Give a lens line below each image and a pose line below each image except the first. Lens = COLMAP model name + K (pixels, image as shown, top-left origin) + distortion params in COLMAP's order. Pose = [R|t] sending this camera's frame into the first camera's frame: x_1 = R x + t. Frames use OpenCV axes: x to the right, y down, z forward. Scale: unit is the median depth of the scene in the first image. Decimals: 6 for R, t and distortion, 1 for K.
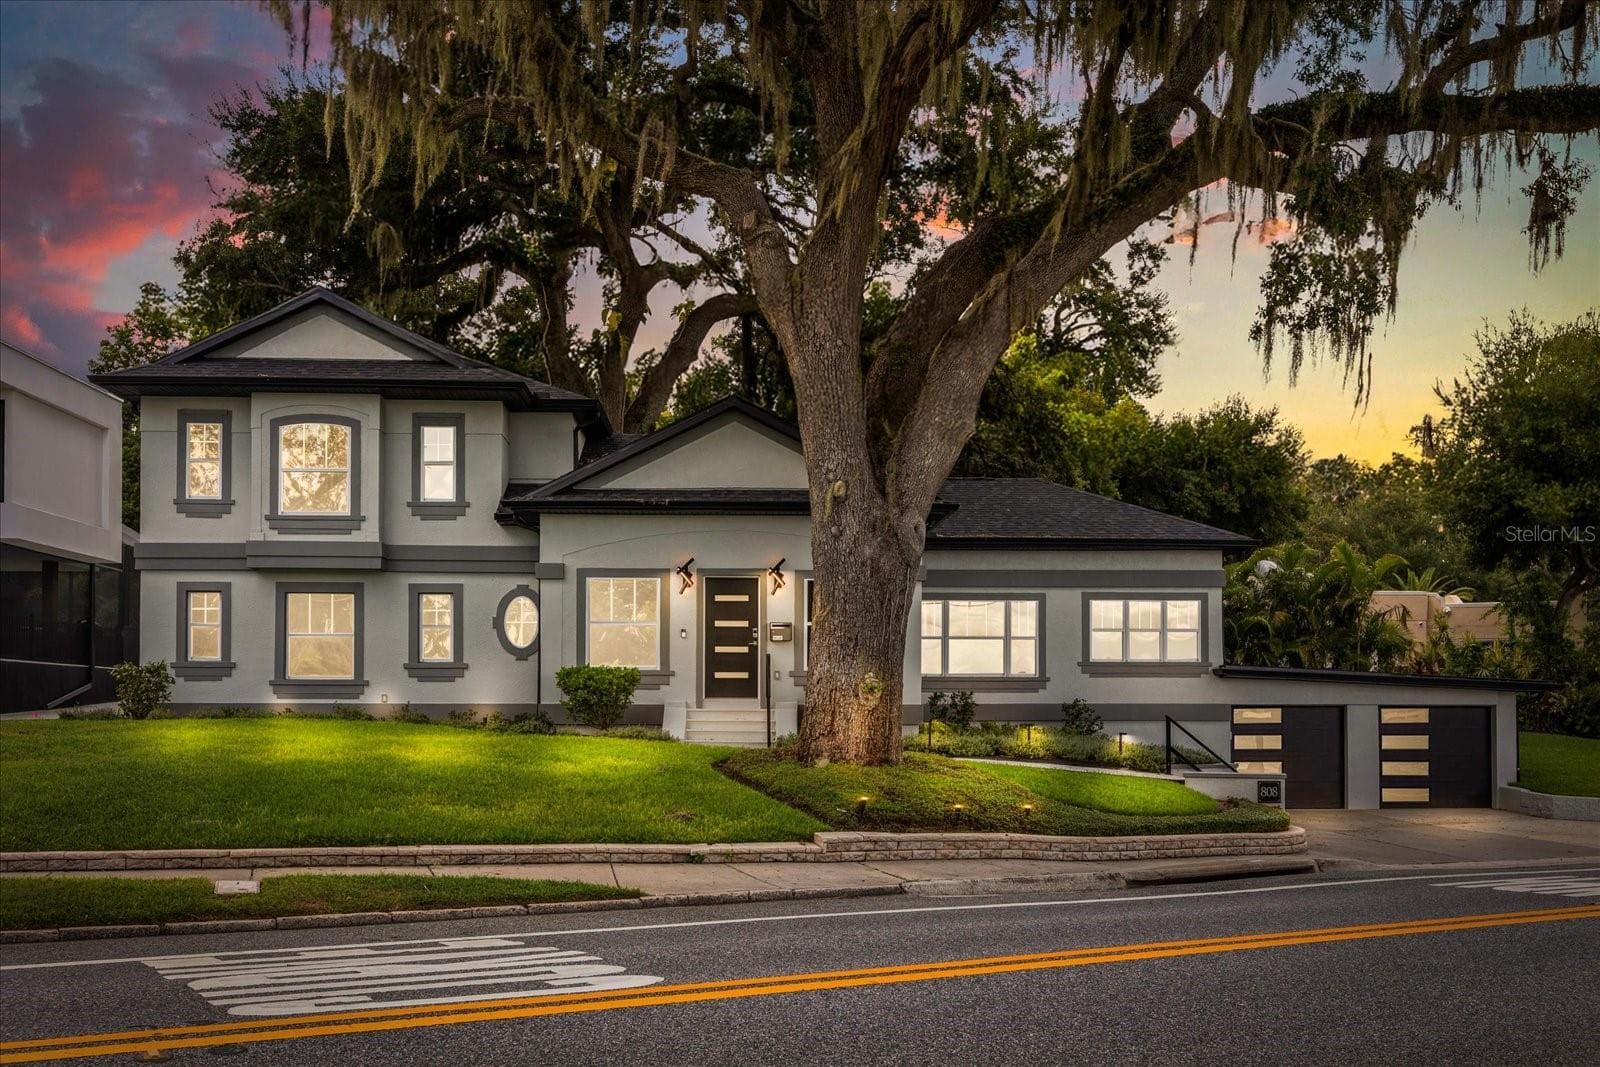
lens RADIAL K [[1492.4, 0, 800.6], [0, 1492.4, 697.3], [0, 0, 1]] dist [-0.020643, 0.027085]
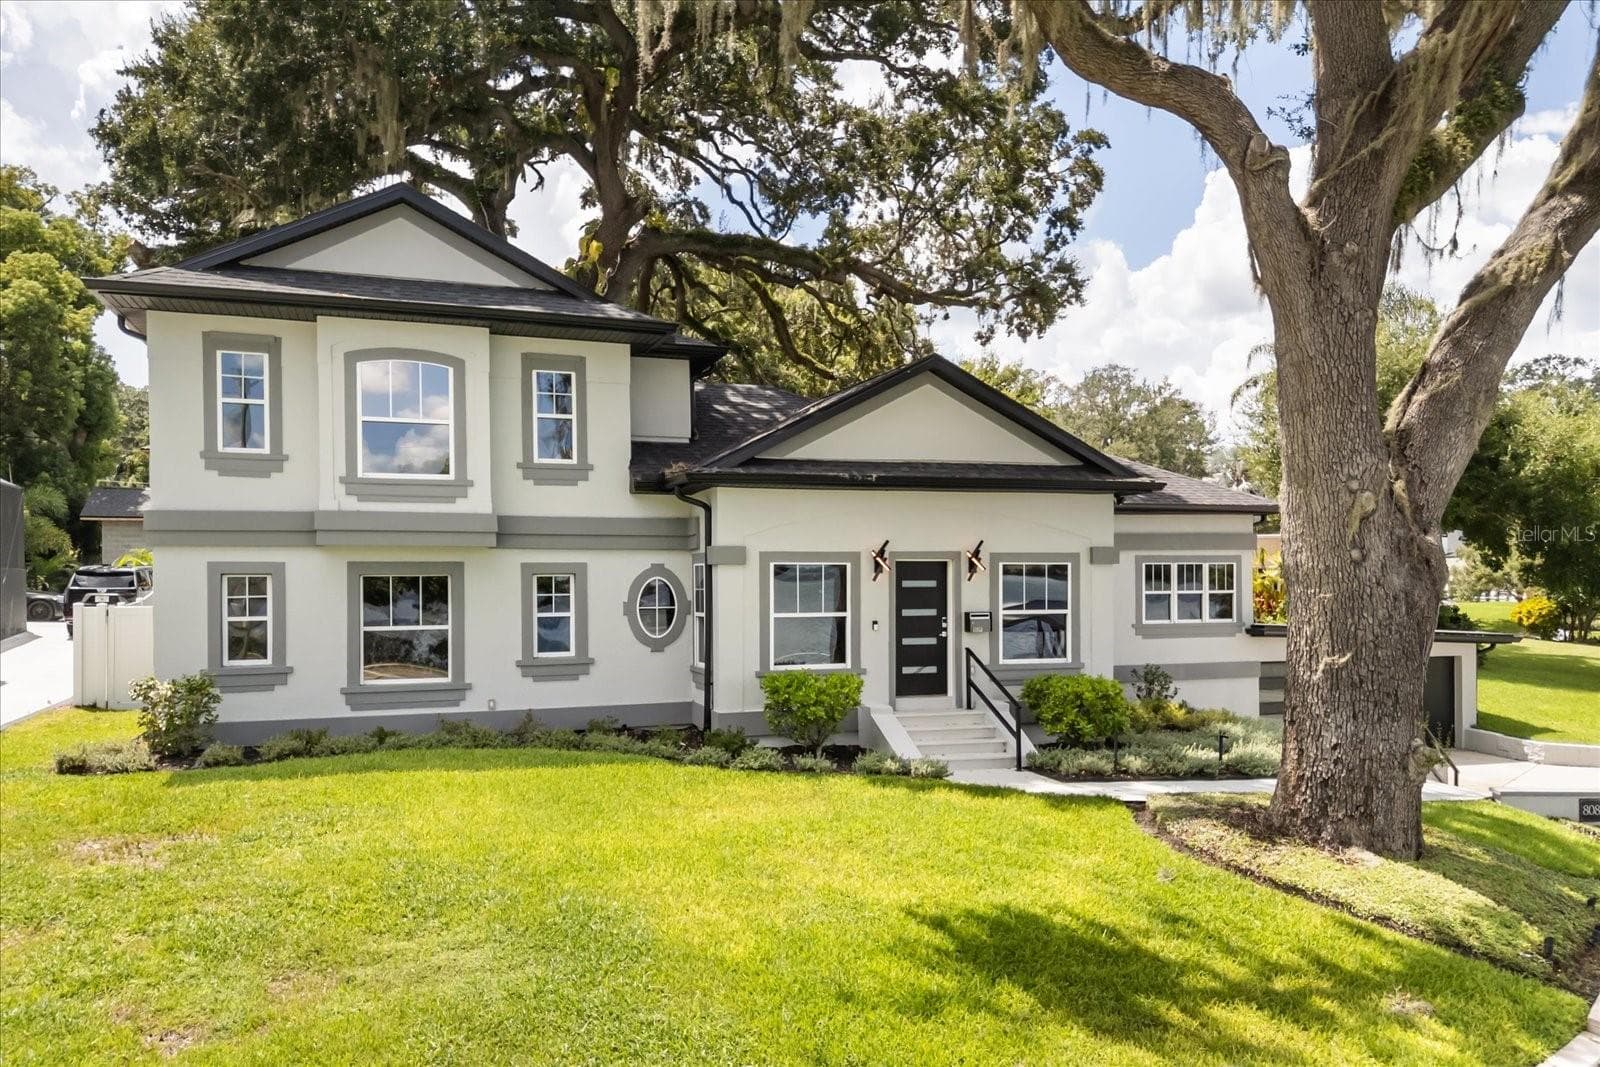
lens RADIAL K [[1174.1, 0, 793.0], [0, 1174.1, 600.4], [0, 0, 1]] dist [0.053651, -0.009230]
pose [[0.959460, -0.012015, 0.281590, -0.316233], [0.003825, 0.999554, 0.029614, -0.077597], [-0.281820, -0.027336, 0.959078, 0.350782]]
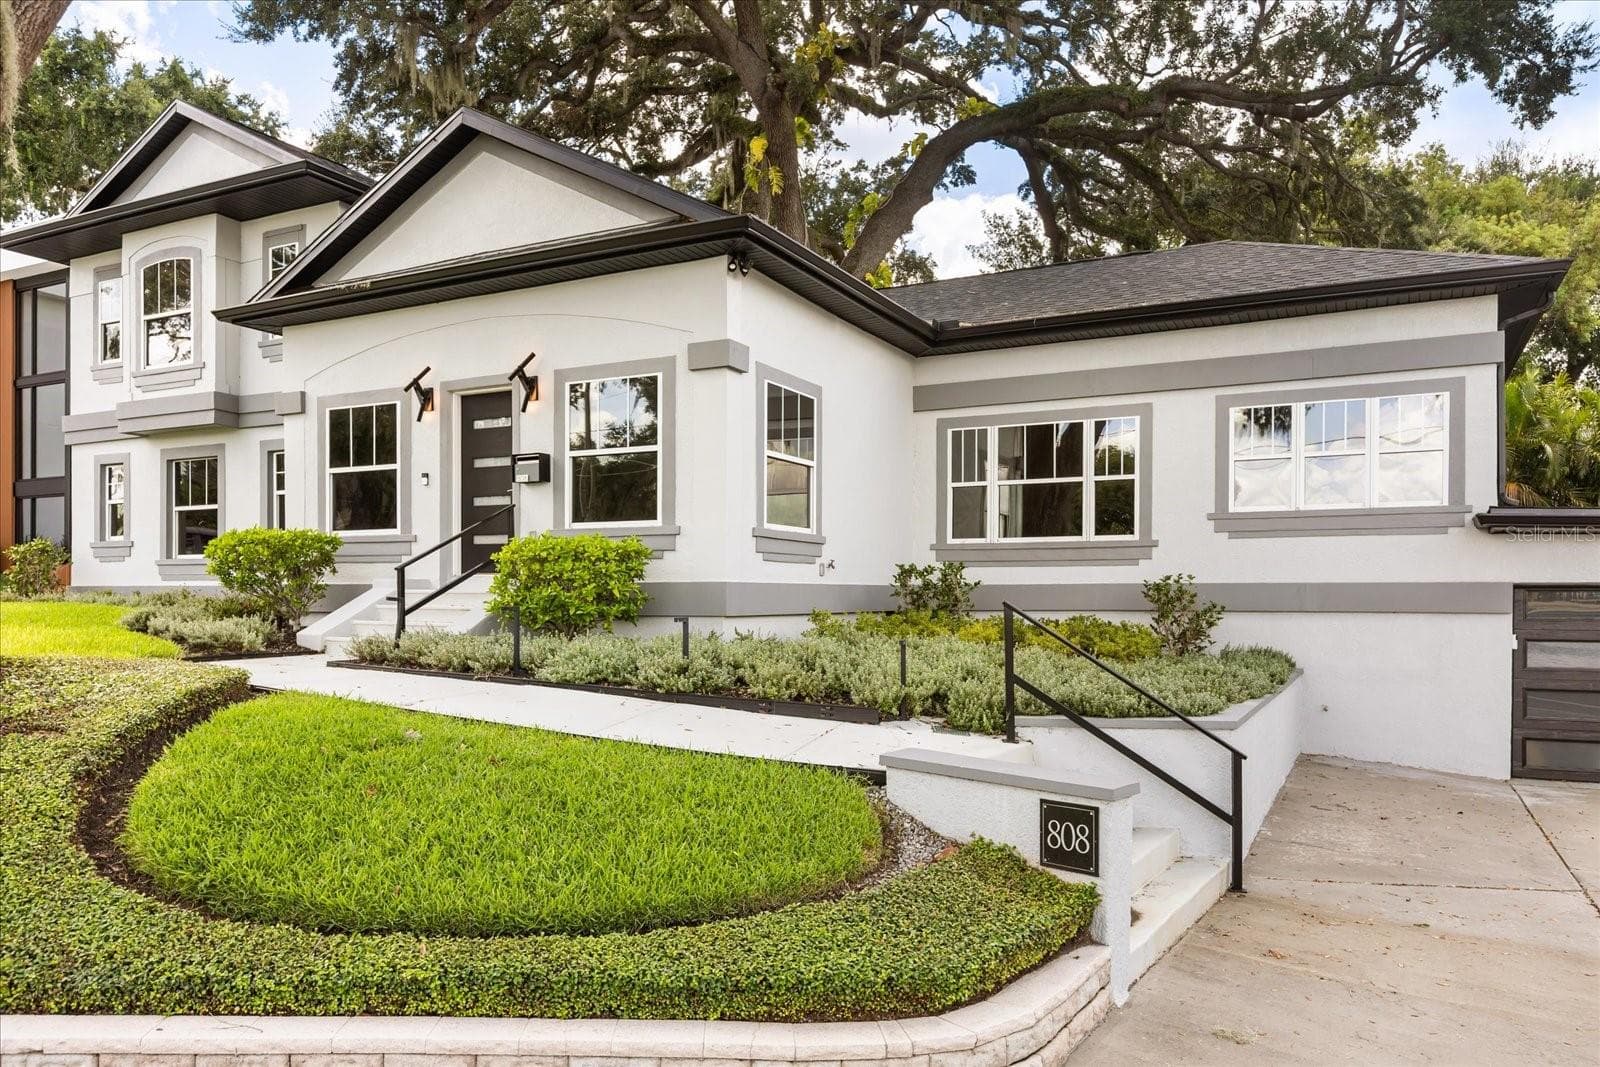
lens RADIAL K [[1127.0, 0, 798.9], [0, 1127.0, 608.9], [0, 0, 1]] dist [-0.009719, -0.001024]
pose [[0.871415, 0.004512, -0.490526, 0.318589], [0.003582, 0.999872, 0.015562, 0.008525], [0.490533, -0.015318, 0.871288, 0.630990]]
